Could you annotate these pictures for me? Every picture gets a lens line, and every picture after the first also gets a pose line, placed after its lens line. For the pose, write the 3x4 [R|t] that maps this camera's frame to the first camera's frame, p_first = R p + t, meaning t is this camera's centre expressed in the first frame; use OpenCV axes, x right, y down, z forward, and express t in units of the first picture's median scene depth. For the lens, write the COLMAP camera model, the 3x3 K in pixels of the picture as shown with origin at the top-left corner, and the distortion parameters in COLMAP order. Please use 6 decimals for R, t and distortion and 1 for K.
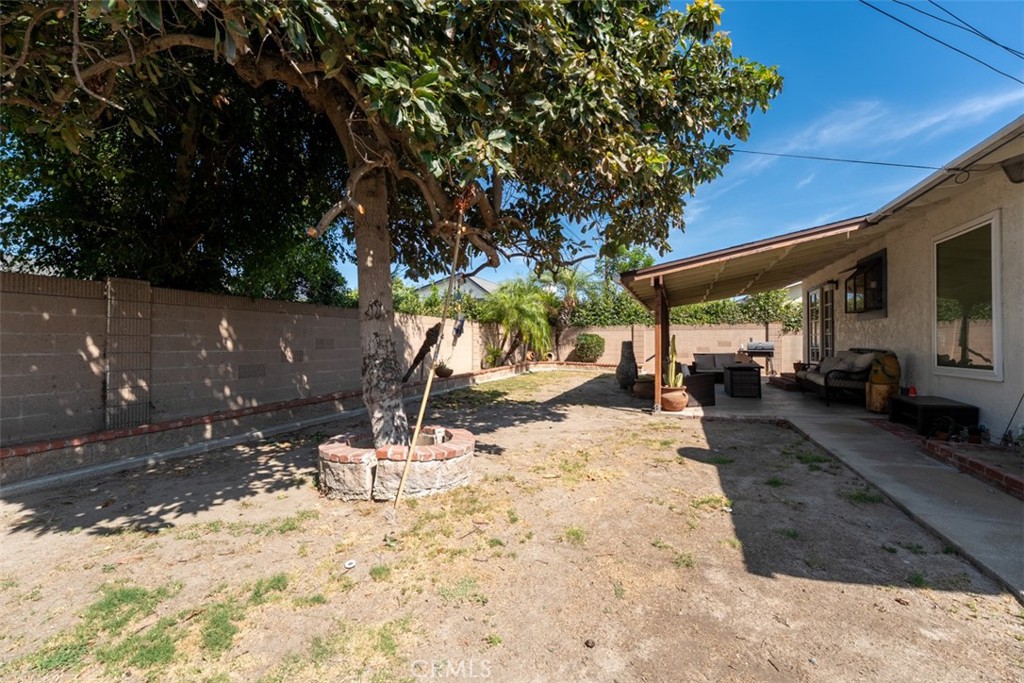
lens RADIAL K [[410.5, 0, 508.1], [0, 410.5, 342.2], [0, 0, 1]] dist [-0.000236, -0.000133]
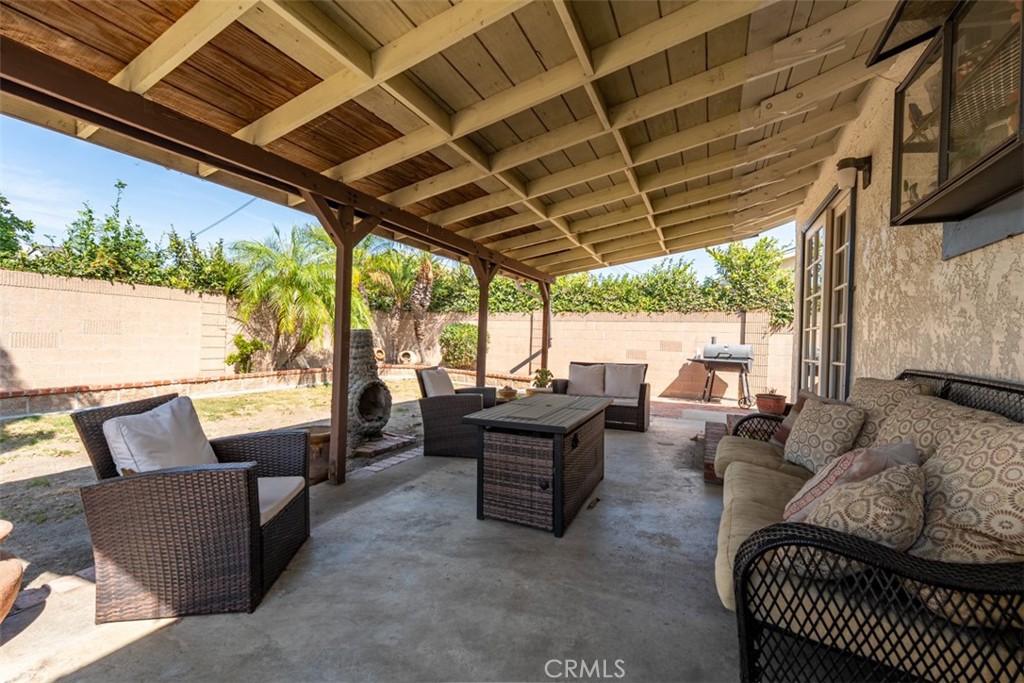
lens RADIAL K [[410.5, 0, 509.1], [0, 410.5, 342.6], [0, 0, 1]] dist [-0.000236, -0.000133]
pose [[0.997634, 0.034150, -0.059668, 0.723200], [-0.033740, 0.999400, 0.007868, 0.004488], [0.059901, -0.005836, 0.998187, 0.878060]]
